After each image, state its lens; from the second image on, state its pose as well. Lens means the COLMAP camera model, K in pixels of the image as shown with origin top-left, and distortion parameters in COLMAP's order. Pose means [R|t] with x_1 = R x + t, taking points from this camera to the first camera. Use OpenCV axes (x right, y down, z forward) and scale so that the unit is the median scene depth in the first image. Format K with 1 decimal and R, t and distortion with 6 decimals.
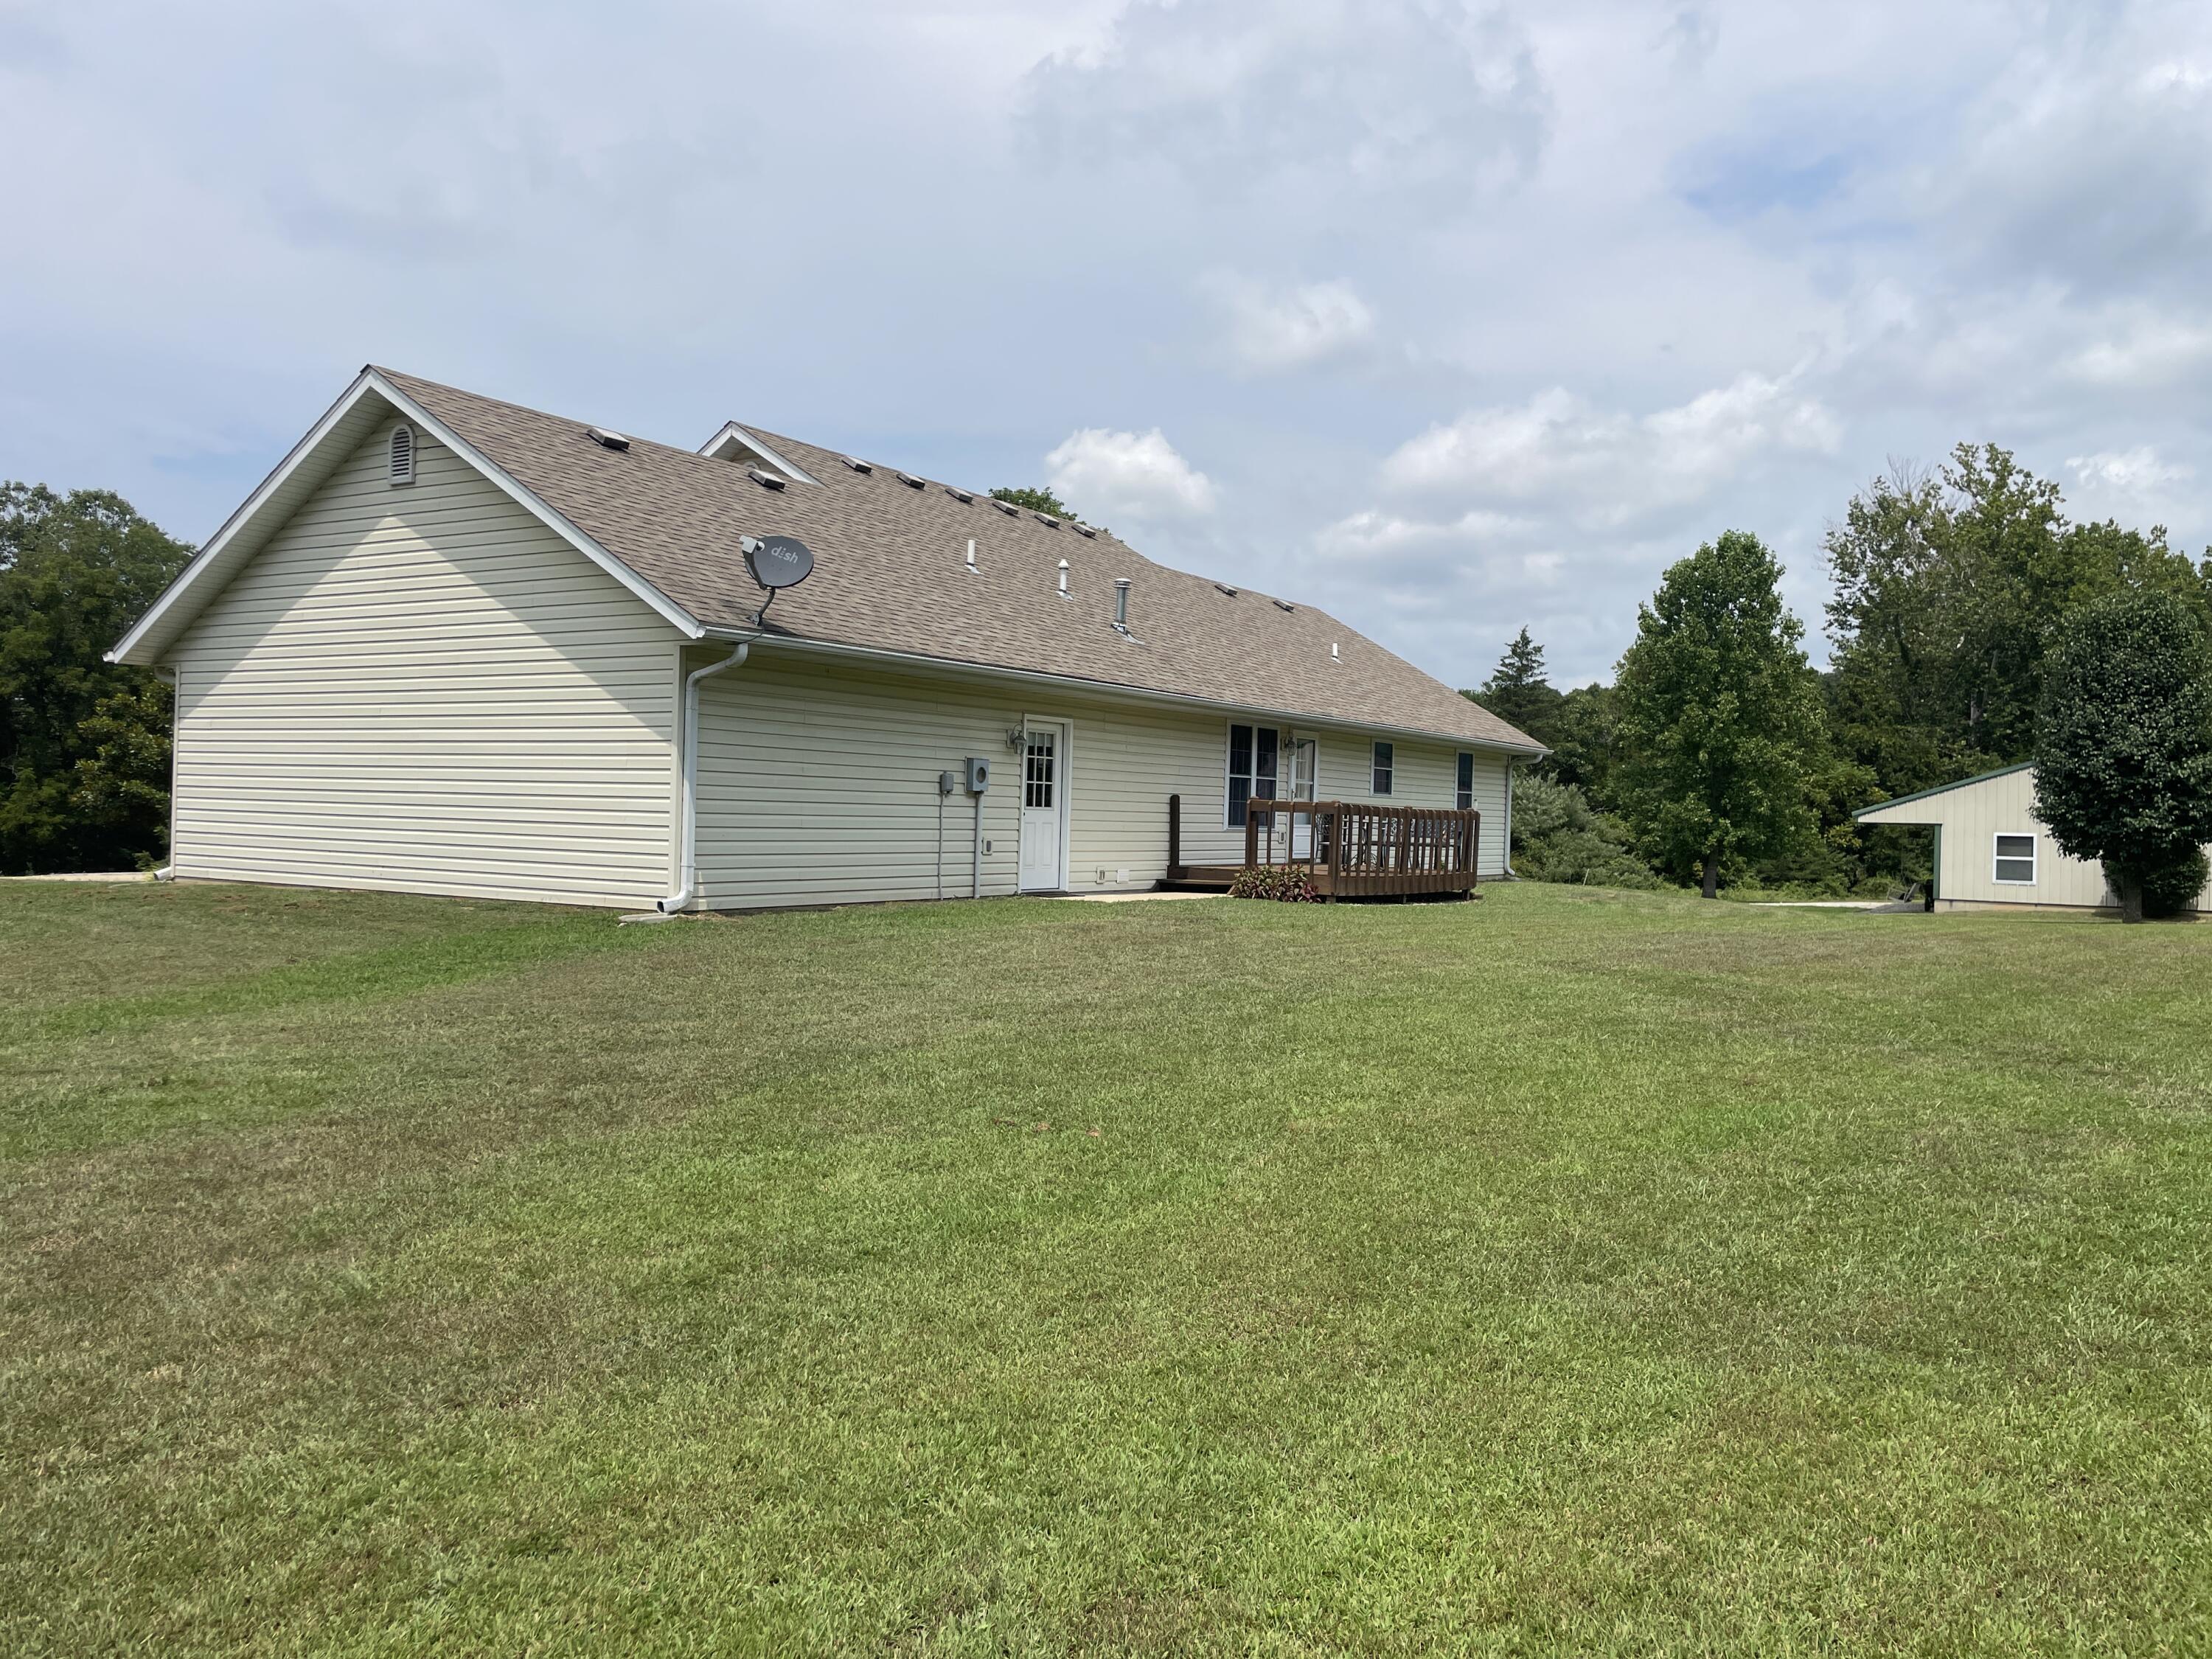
lens RADIAL K [[1666.5, 0, 1116.5], [0, 1666.5, 817.2], [0, 0, 1]] dist [0.108039, -0.141764]
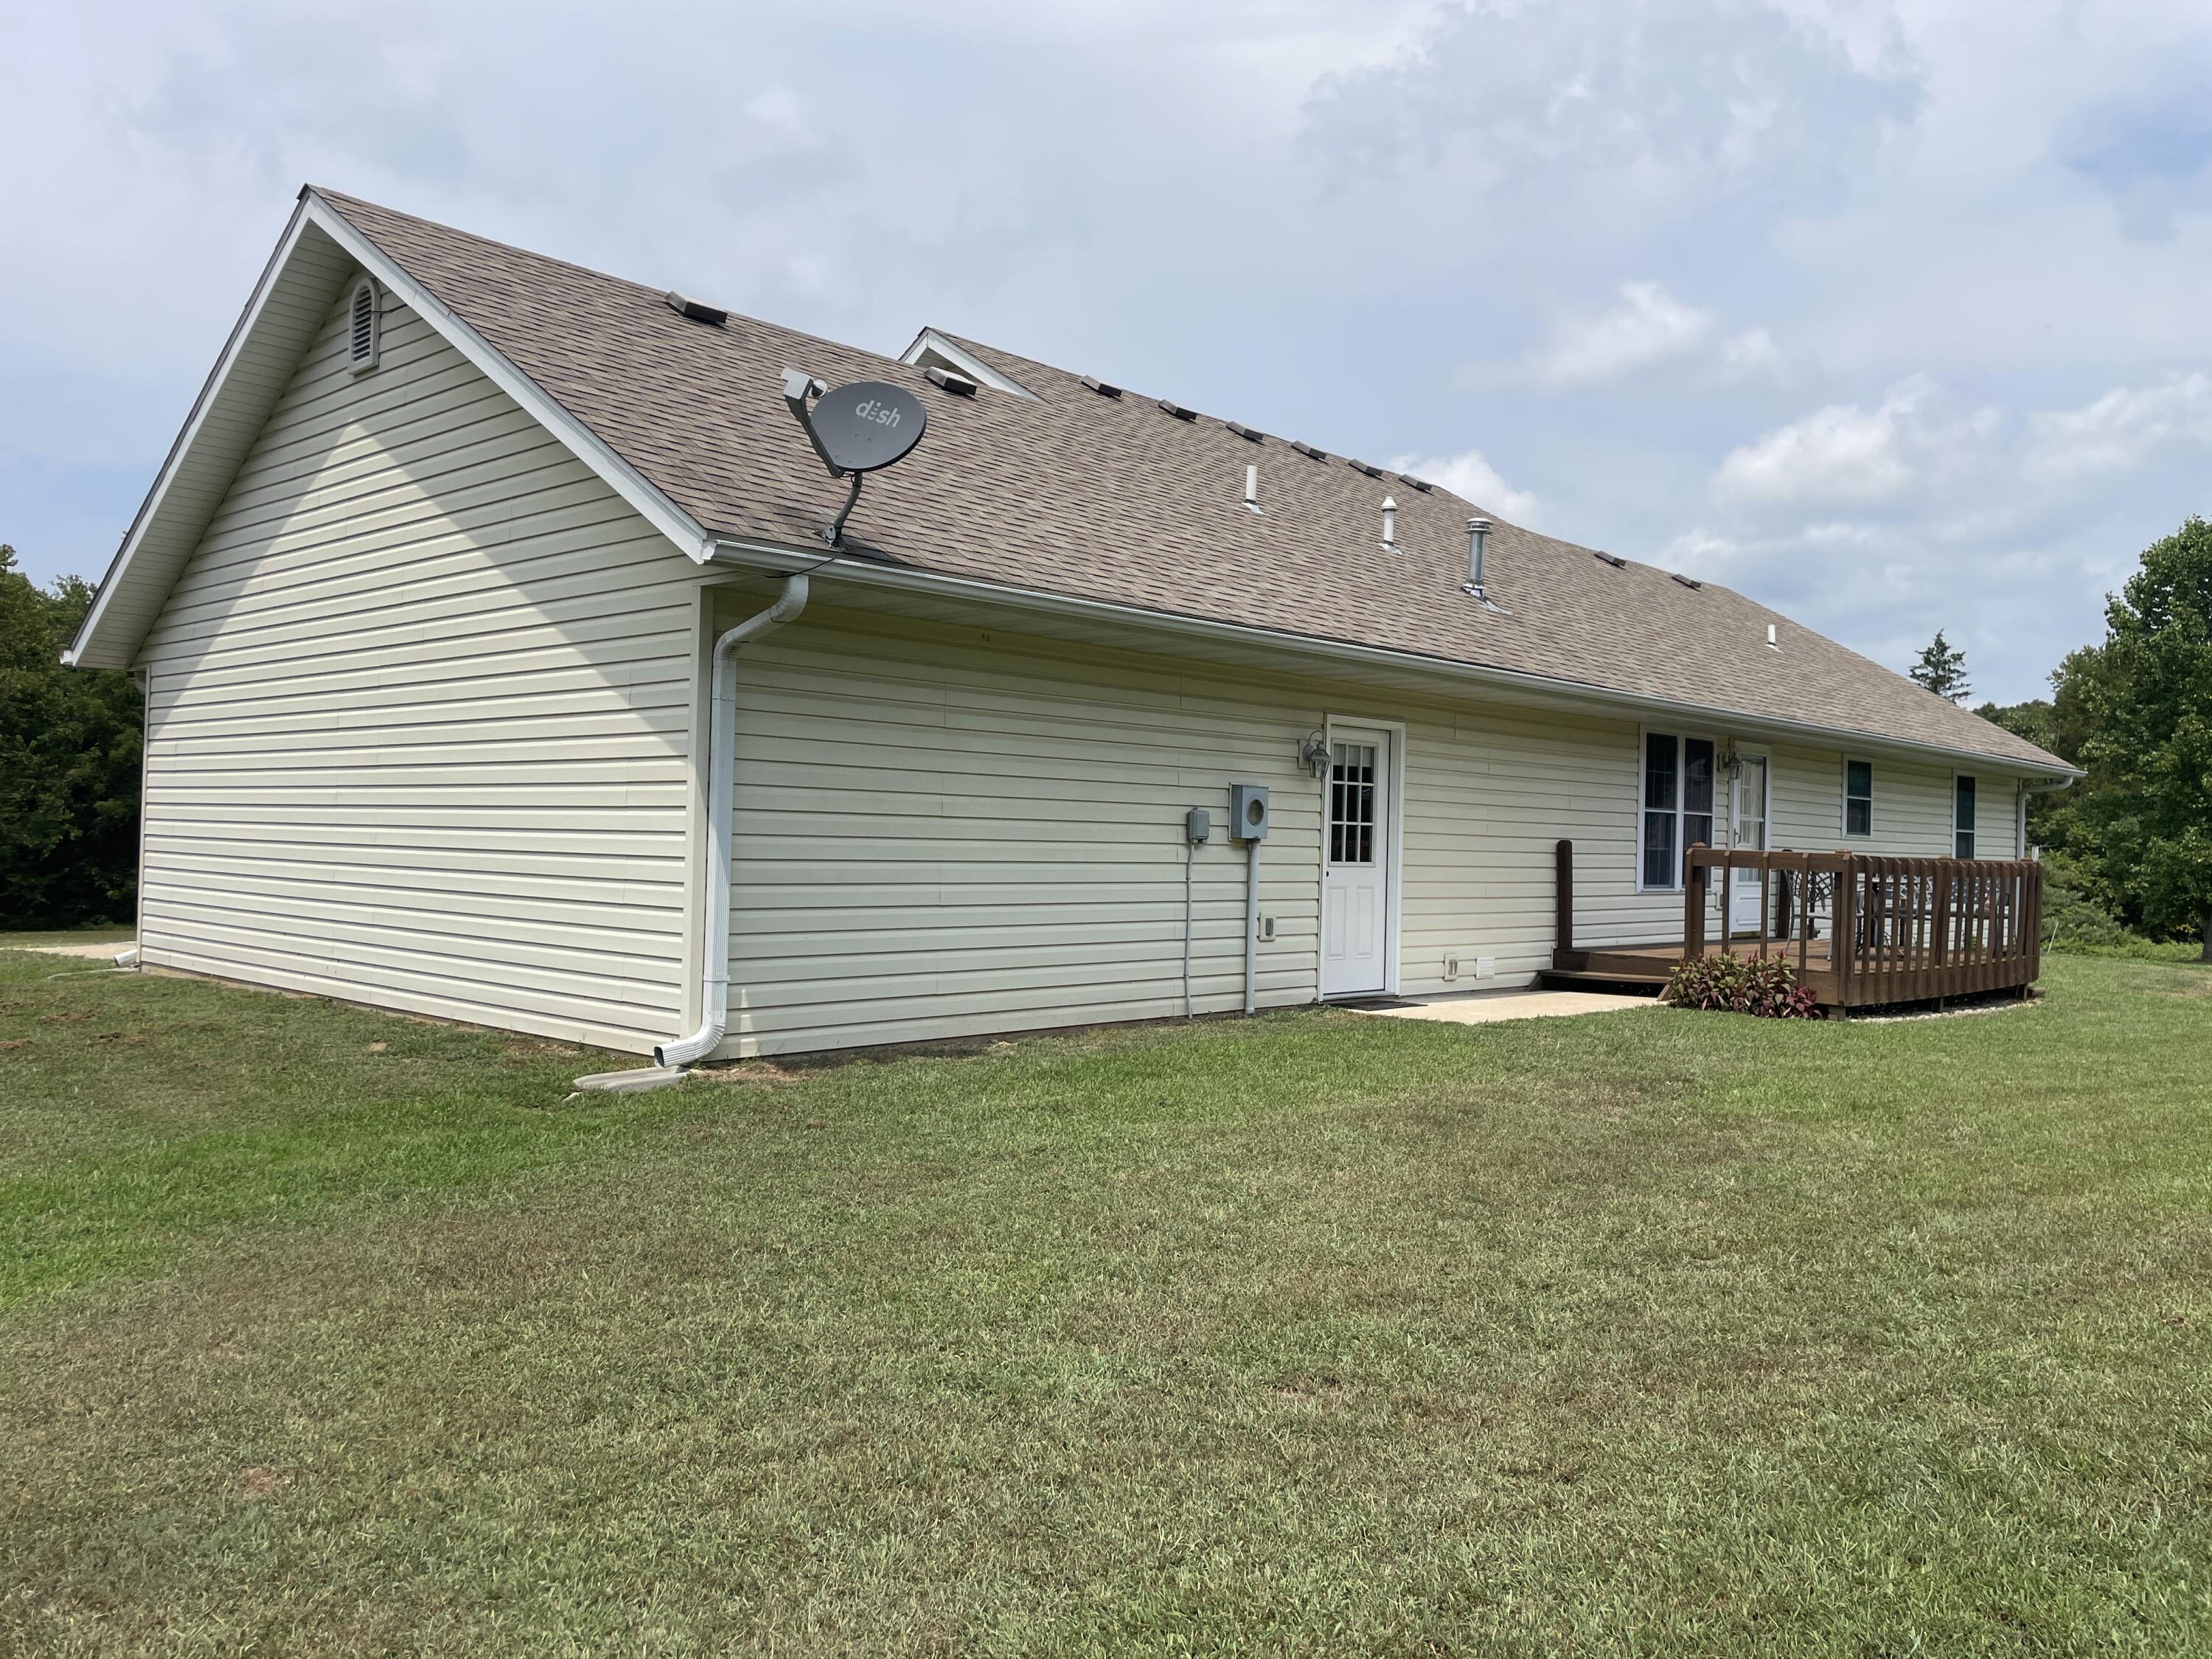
lens RADIAL K [[1666.5, 0, 1116.5], [0, 1666.5, 817.2], [0, 0, 1]] dist [0.108039, -0.141764]
pose [[0.981825, -0.005284, -0.189715, -0.013404], [0.001388, 0.999785, -0.020665, -0.009924], [0.189784, 0.020026, 0.981622, 0.352144]]
